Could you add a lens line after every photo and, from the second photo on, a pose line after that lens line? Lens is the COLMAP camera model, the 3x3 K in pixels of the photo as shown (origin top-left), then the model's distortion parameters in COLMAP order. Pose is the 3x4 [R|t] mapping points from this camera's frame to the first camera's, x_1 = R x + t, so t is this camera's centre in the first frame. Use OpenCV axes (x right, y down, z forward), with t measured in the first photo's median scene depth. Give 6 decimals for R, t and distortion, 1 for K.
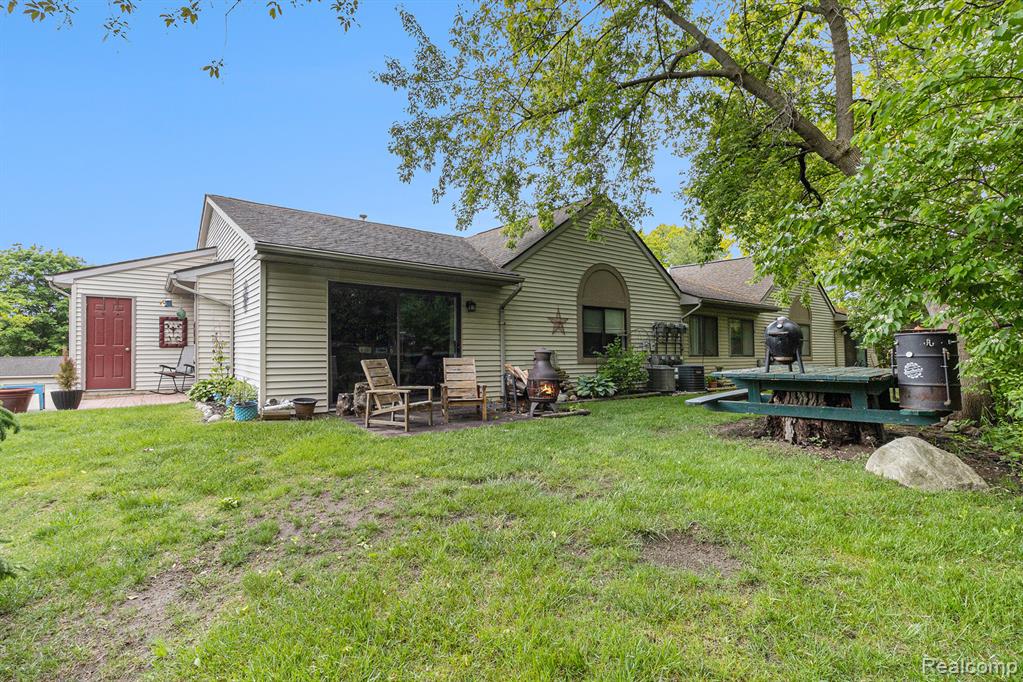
lens RADIAL K [[480.4, 0, 515.6], [0, 480.4, 325.8], [0, 0, 1]] dist [-0.001773, 0.001881]
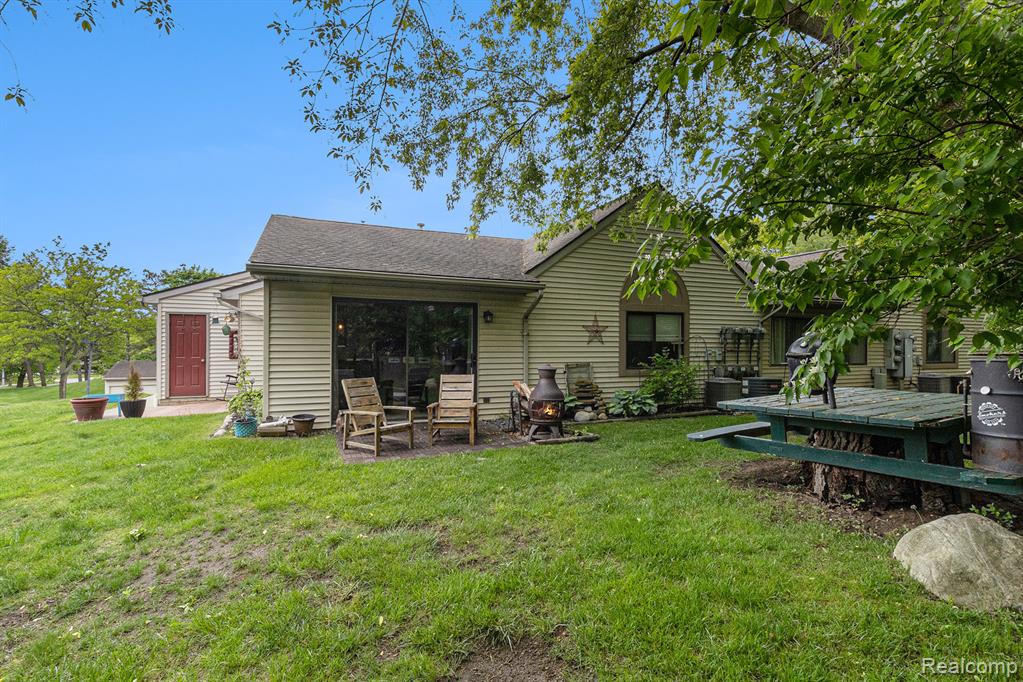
lens RADIAL K [[480.4, 0, 514.7], [0, 480.4, 341.5], [0, 0, 1]] dist [-0.001773, 0.001881]
pose [[0.971455, -0.008511, -0.237071, 0.238771], [0.017082, 0.999272, 0.034125, -0.031558], [0.236607, -0.037200, 0.970893, 0.131457]]
